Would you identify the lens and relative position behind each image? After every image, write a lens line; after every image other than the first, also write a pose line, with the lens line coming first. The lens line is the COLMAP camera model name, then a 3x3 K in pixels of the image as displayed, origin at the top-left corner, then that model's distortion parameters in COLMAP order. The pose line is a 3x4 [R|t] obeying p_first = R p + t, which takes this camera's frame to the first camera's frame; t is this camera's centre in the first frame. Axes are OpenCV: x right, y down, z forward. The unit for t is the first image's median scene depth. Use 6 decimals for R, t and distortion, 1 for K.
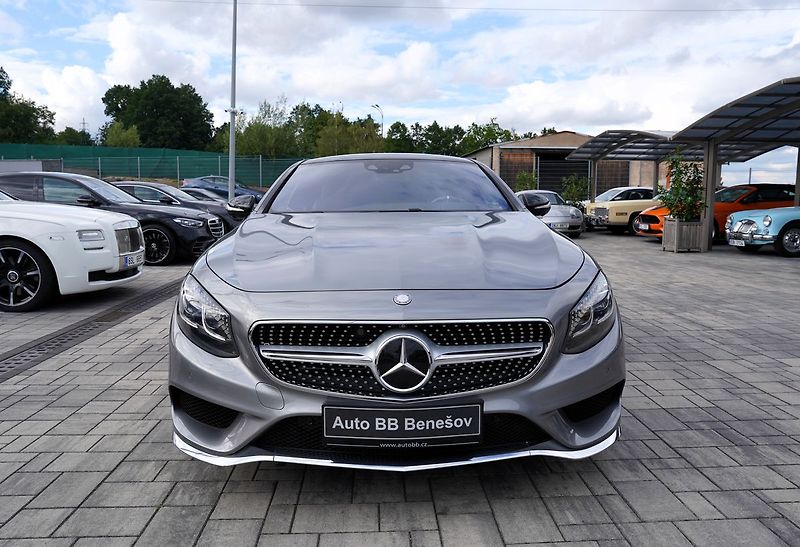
lens RADIAL K [[607.1, 0, 381.3], [0, 607.1, 257.9], [0, 0, 1]] dist [-0.102206, 0.005824]
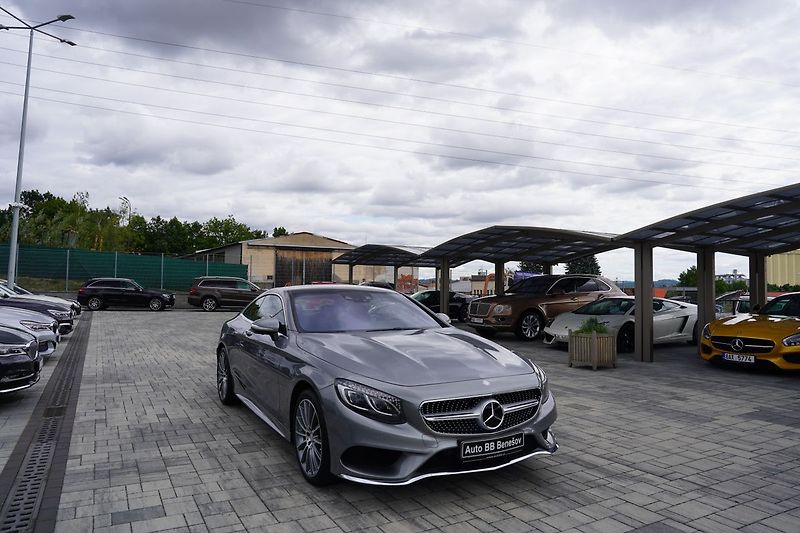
lens RADIAL K [[554.7, 0, 398.7], [0, 554.7, 257.7], [0, 0, 1]] dist [-0.073023, 0.004807]
pose [[0.878686, 0.033021, 0.476256, -1.108427], [0.039344, 0.989203, -0.141175, -0.097295], [-0.475775, 0.142787, 0.867900, -0.520453]]
